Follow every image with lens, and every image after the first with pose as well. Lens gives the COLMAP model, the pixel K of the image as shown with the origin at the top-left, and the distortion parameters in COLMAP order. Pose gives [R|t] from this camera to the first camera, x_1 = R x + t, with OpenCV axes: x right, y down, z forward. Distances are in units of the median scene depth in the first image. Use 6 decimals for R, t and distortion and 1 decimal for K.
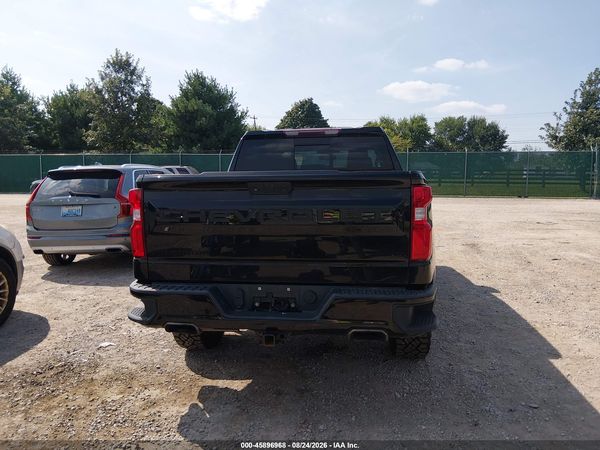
lens RADIAL K [[462.4, 0, 328.7], [0, 462.4, 224.7], [0, 0, 1]] dist [0.042367, -0.104174]
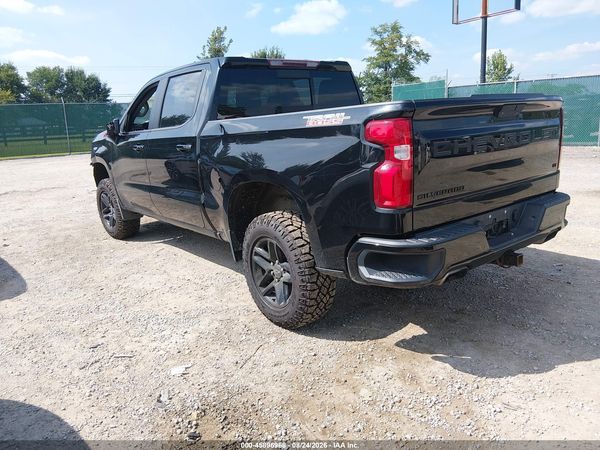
lens RADIAL K [[448.6, 0, 300.0], [0, 448.6, 225.0], [0, 0, 1]] dist [-0.003064, -0.004011]
pose [[0.702505, -0.191251, 0.685500, -0.084961], [0.120046, 0.981257, 0.150742, -0.003060], [-0.701482, -0.023606, 0.712297, 0.045950]]
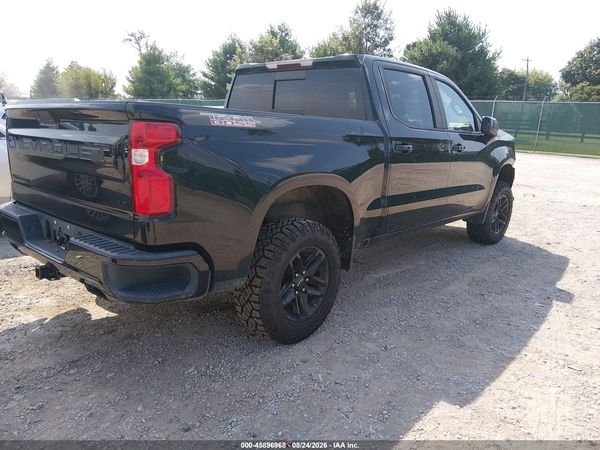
lens RADIAL K [[473.1, 0, 306.6], [0, 473.1, 221.1], [0, 0, 1]] dist [0.118508, -0.224300]
pose [[0.827867, 0.147123, -0.541287, 0.064817], [-0.097005, 0.988002, 0.120178, -0.002744], [0.552473, -0.046983, 0.832205, 0.033757]]
